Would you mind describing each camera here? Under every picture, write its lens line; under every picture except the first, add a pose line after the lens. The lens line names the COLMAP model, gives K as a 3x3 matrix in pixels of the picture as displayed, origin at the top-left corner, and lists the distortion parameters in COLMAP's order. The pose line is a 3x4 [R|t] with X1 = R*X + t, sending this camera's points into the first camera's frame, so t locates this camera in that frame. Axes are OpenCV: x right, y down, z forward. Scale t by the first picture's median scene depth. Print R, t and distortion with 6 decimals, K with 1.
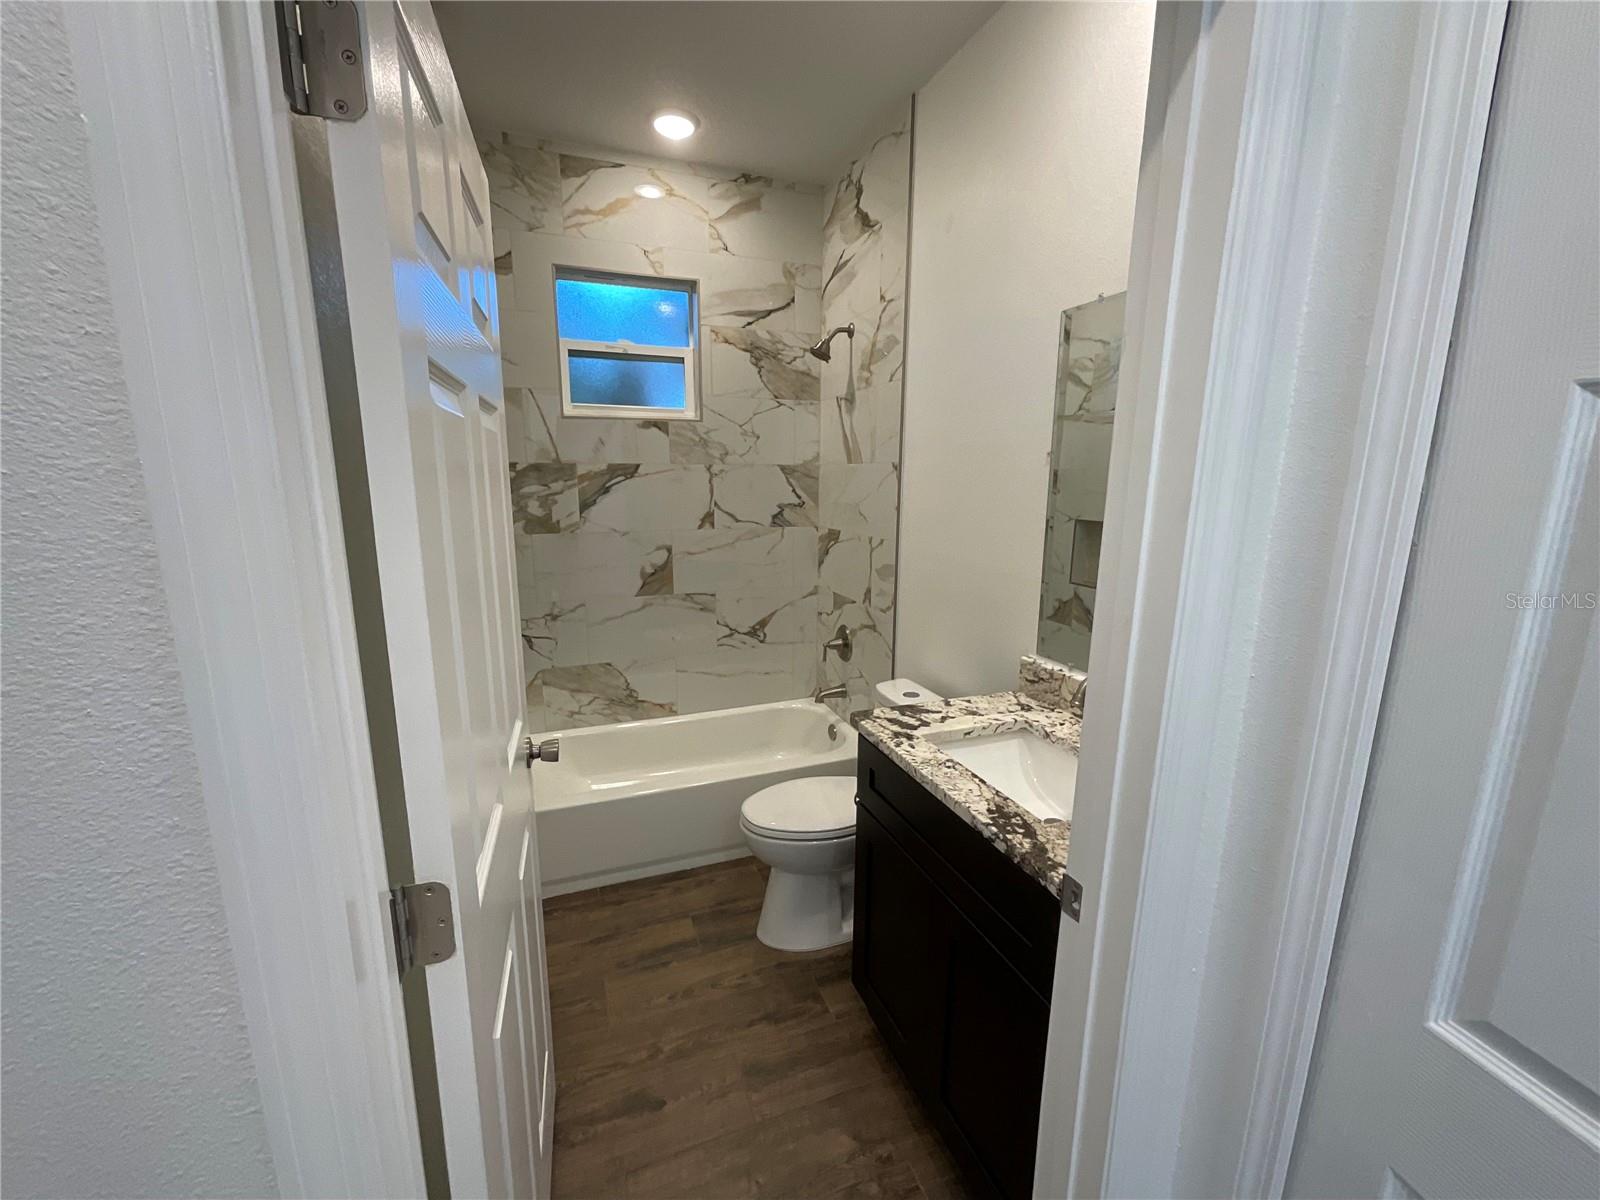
lens RADIAL K [[652.4, 0, 803.8], [0, 652.4, 598.1], [0, 0, 1]] dist [-0.009670, 0.004711]
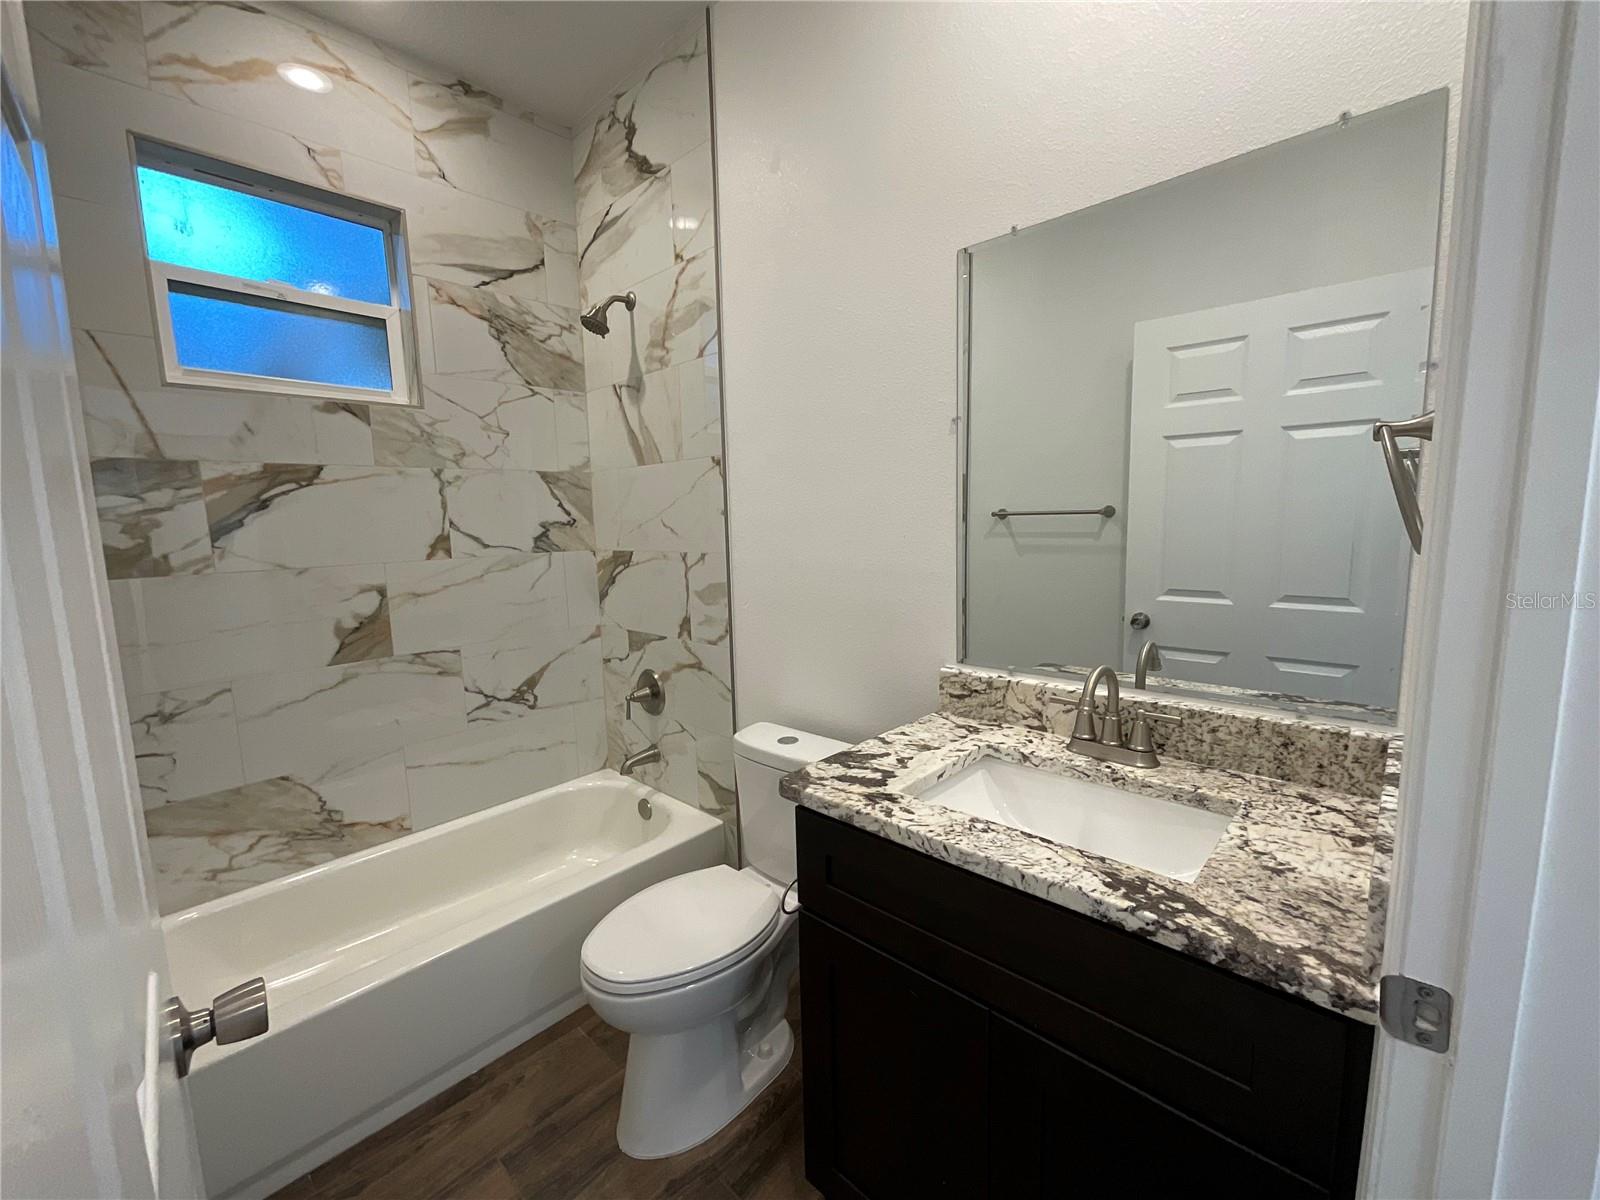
lens RADIAL K [[652.4, 0, 803.8], [0, 652.4, 598.1], [0, 0, 1]] dist [-0.009670, 0.004711]
pose [[0.899803, -0.080890, 0.428731, -0.106111], [0.111189, 0.992731, -0.046058, 0.013470], [-0.421890, 0.089113, 0.902257, 0.212218]]
